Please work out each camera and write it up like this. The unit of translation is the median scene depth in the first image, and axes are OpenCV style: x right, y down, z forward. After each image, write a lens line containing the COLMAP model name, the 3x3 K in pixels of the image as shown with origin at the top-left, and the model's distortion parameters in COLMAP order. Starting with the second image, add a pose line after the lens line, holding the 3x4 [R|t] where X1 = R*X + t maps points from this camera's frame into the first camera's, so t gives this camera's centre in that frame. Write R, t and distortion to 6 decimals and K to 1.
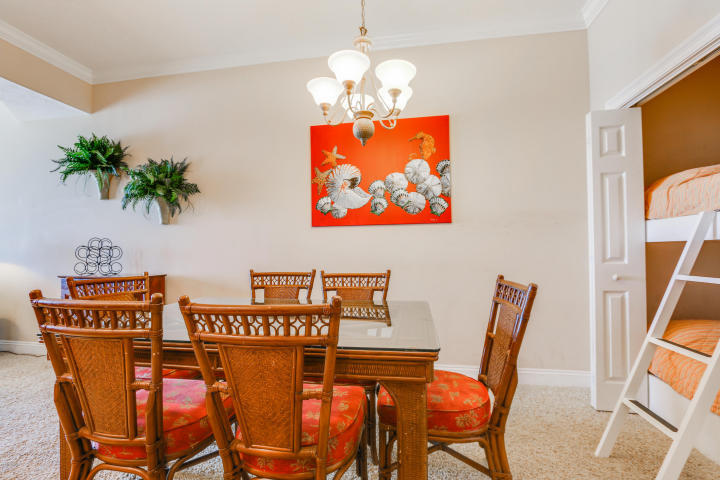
lens RADIAL K [[331.8, 0, 357.2], [0, 331.8, 246.0], [0, 0, 1]] dist [-0.015202, 0.000812]
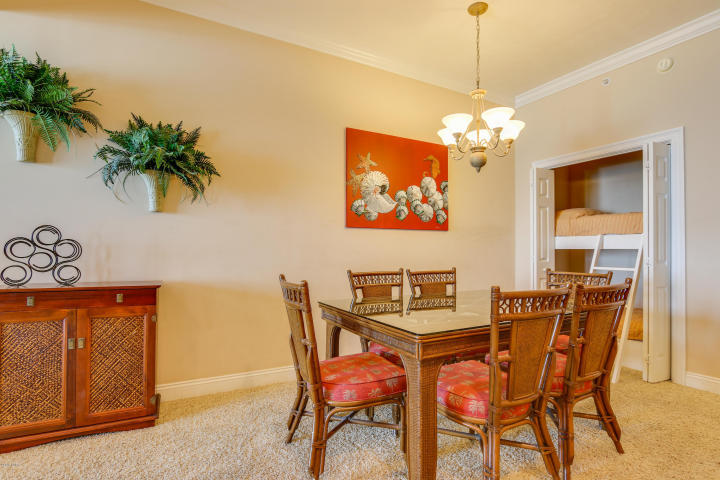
lens RADIAL K [[345.8, 0, 363.9], [0, 345.8, 248.3], [0, 0, 1]] dist [-0.016698, 0.000215]
pose [[0.788536, 0.016375, 0.614771, -0.783459], [-0.023600, 0.999715, 0.003642, 0.001632], [-0.614536, -0.017381, 0.788697, 0.137597]]
